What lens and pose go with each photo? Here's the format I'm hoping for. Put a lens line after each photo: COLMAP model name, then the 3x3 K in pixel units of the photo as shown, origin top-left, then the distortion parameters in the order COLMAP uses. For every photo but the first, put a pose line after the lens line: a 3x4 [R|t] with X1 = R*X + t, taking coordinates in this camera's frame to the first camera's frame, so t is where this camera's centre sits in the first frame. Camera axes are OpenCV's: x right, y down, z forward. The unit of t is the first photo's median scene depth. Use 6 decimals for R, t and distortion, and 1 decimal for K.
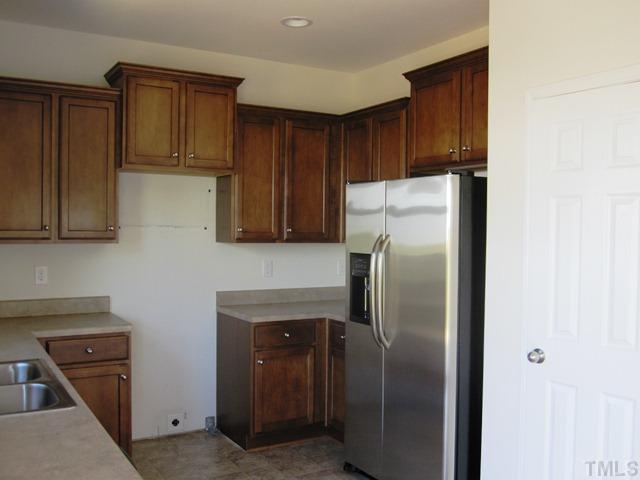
lens RADIAL K [[659.5, 0, 320.0], [0, 659.5, 240.0], [0, 0, 1]] dist [0.000050, 0.007505]
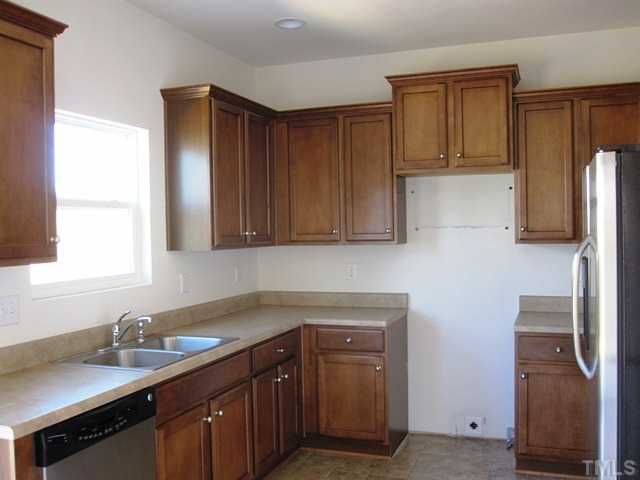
lens RADIAL K [[649.4, 0, 320.0], [0, 649.4, 240.0], [0, 0, 1]] dist [-0.001163, 0.011686]
pose [[0.650273, -0.006417, -0.759673, 0.401354], [0.008215, 0.999965, -0.001415, -0.001706], [0.759656, -0.005320, 0.650303, 0.209905]]
